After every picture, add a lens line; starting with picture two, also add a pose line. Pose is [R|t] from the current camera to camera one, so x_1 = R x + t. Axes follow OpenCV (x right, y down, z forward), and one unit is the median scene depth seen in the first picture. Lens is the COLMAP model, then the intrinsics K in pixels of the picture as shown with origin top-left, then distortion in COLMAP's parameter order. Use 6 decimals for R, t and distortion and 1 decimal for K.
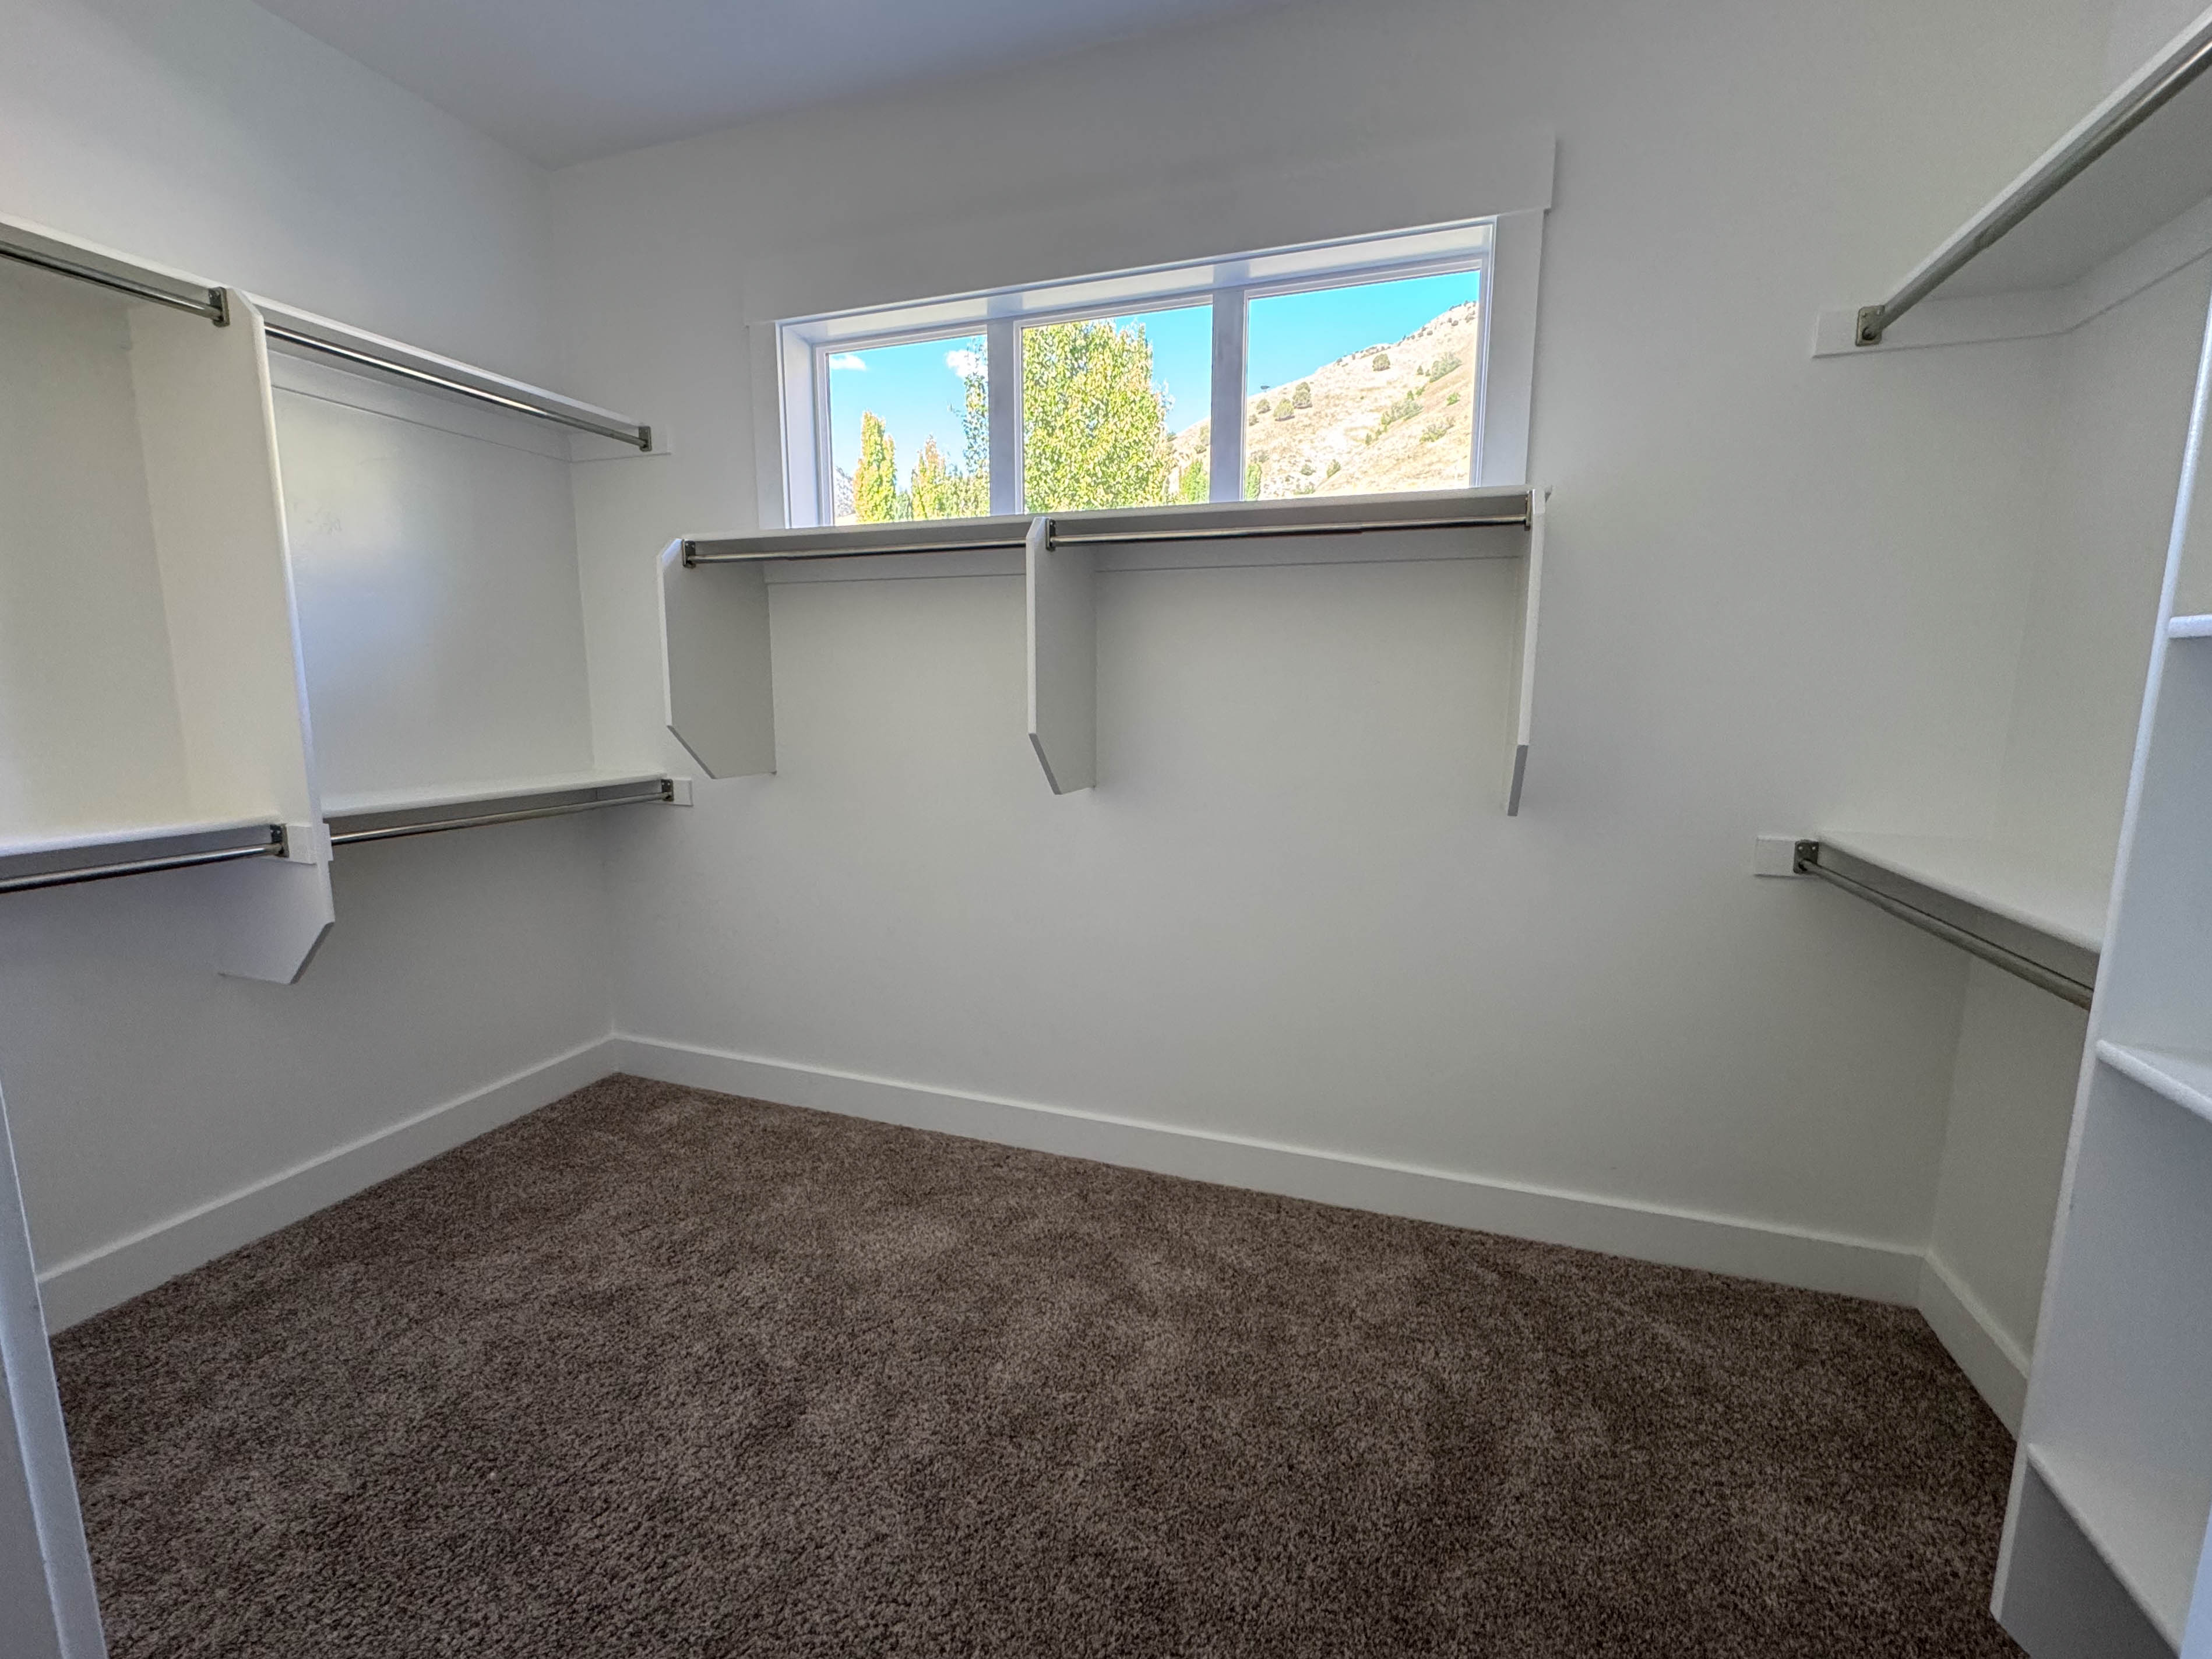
lens RADIAL K [[933.5, 0, 1106.0], [0, 933.5, 829.5], [0, 0, 1]] dist [-0.000843, -0.000150]
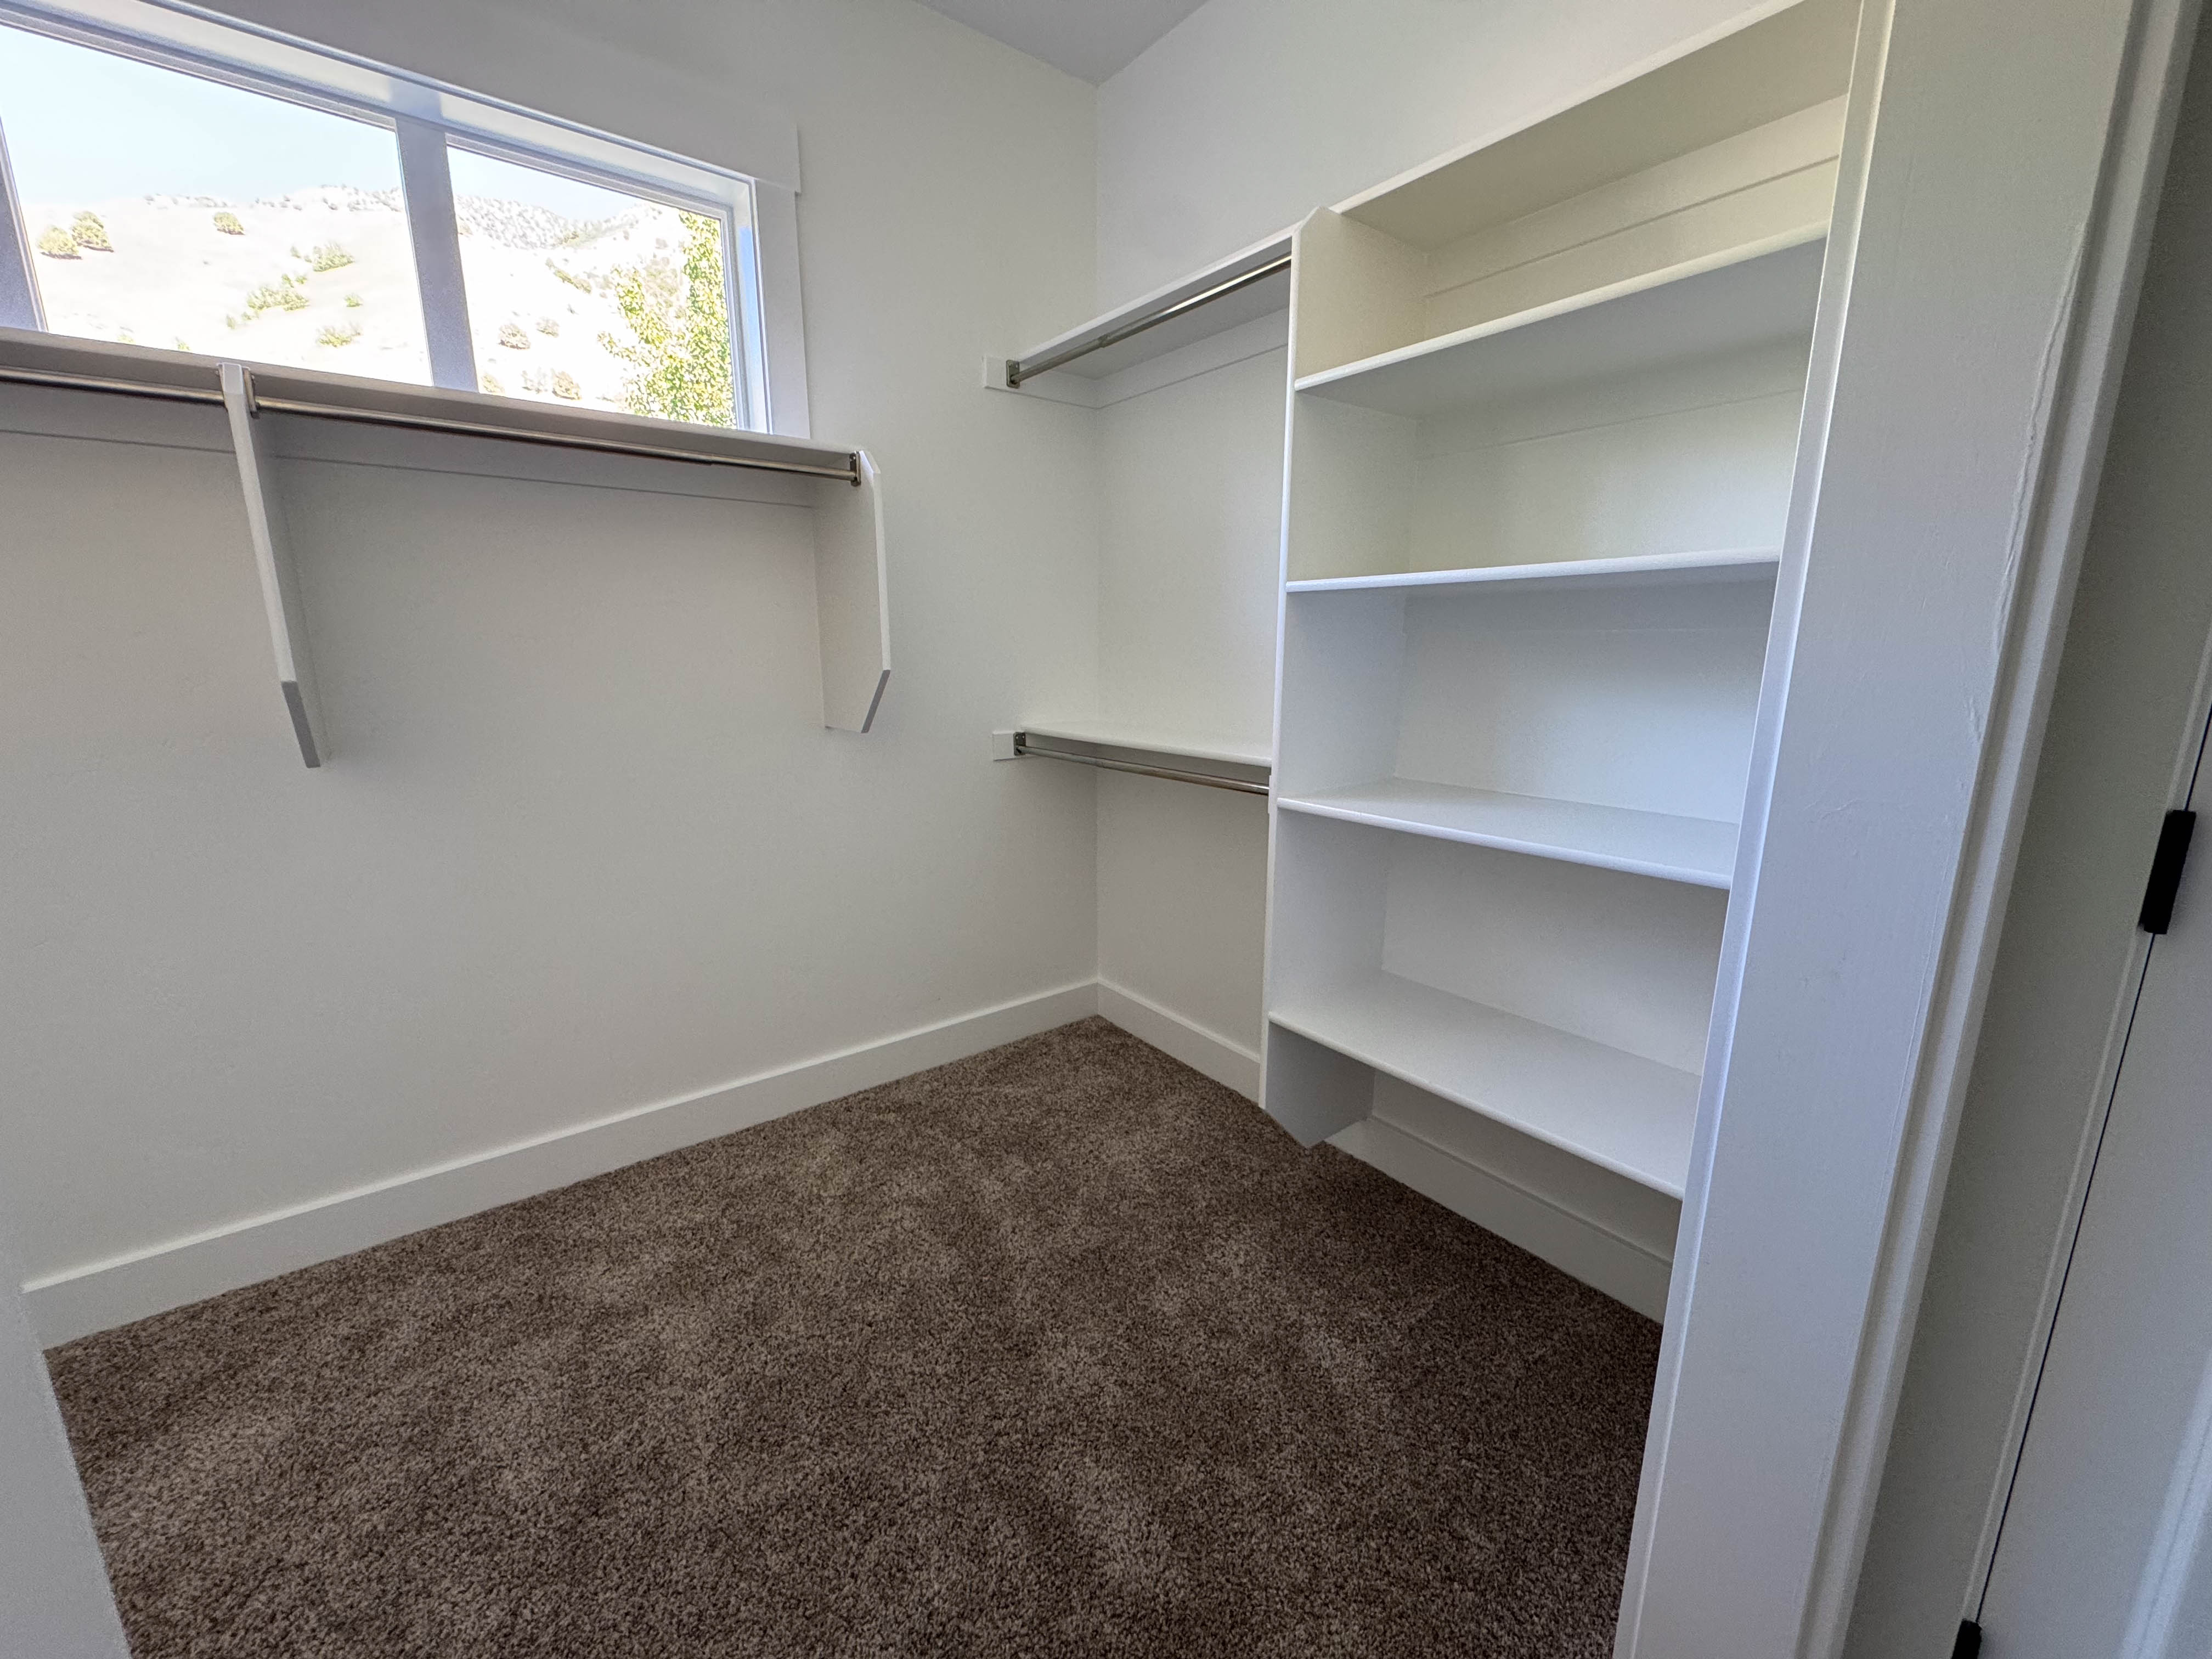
lens RADIAL K [[875.9, 0, 1106.0], [0, 875.9, 829.5], [0, 0, 1]] dist [-0.002107, -0.000007]
pose [[0.543019, -0.179338, 0.820346, -0.326997], [0.129027, 0.983146, 0.129519, 0.001526], [-0.829748, 0.035516, 0.557007, 0.131419]]
